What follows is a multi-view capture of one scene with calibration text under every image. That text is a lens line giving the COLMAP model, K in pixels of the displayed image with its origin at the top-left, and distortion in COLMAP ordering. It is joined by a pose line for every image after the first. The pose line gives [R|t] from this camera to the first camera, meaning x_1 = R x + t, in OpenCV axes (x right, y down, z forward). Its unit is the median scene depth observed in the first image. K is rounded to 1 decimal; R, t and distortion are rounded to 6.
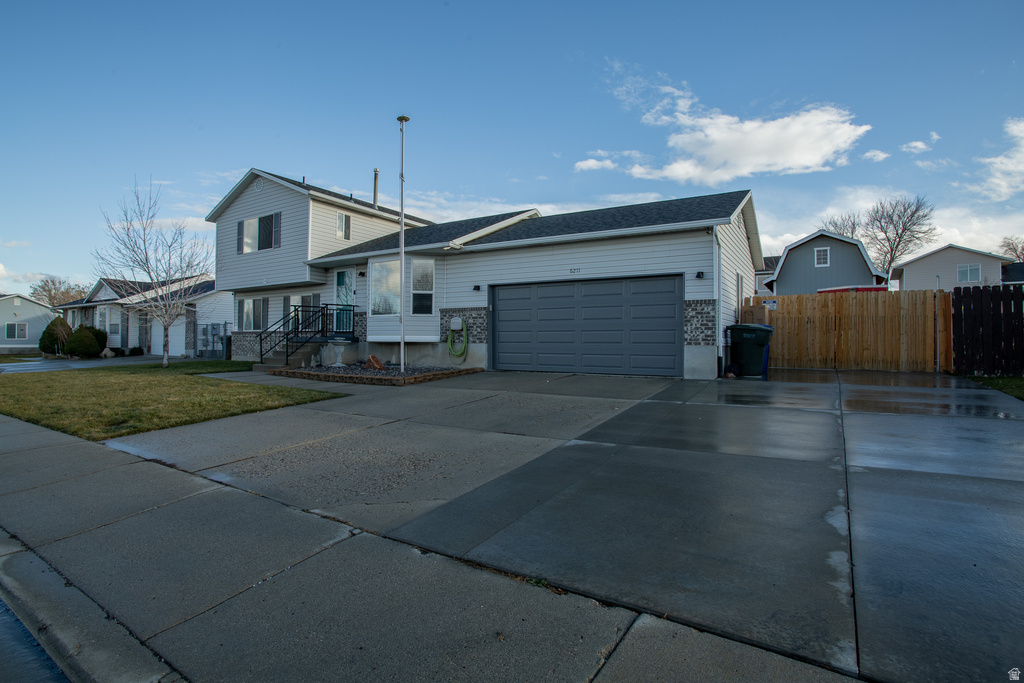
lens RADIAL K [[502.6, 0, 516.3], [0, 502.6, 339.1], [0, 0, 1]] dist [-0.046994, 0.014745]
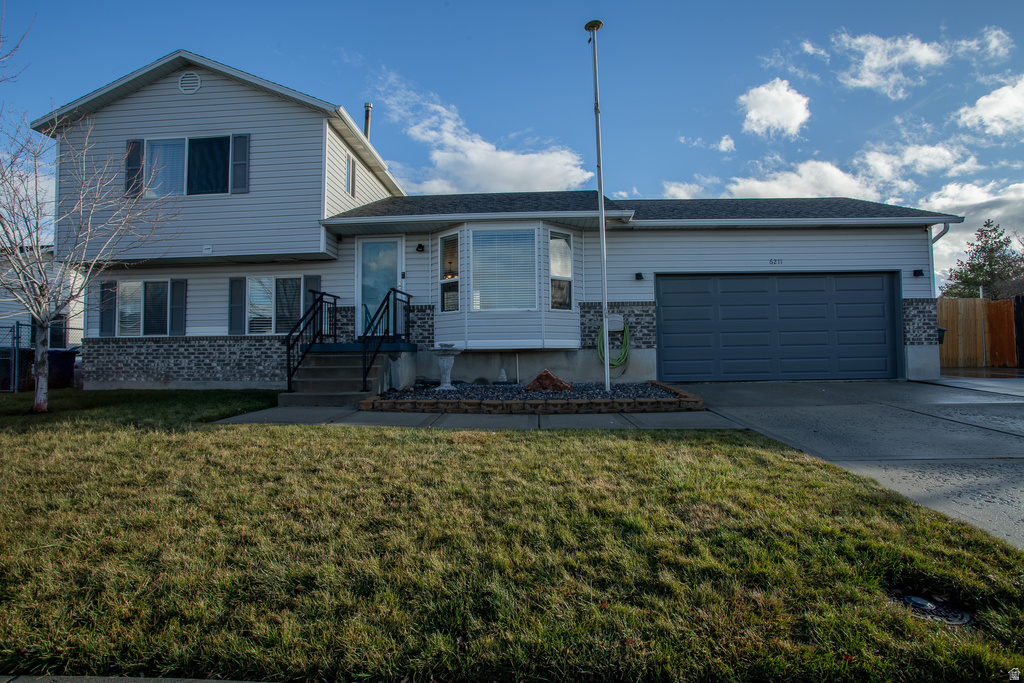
lens RADIAL K [[502.6, 0, 508.5], [0, 502.6, 335.9], [0, 0, 1]] dist [-0.046994, 0.014745]
pose [[0.872752, 0.000873, 0.488163, -0.576316], [0.015639, 0.999435, -0.029748, 0.007451], [-0.487913, 0.033597, 0.872245, 0.402592]]
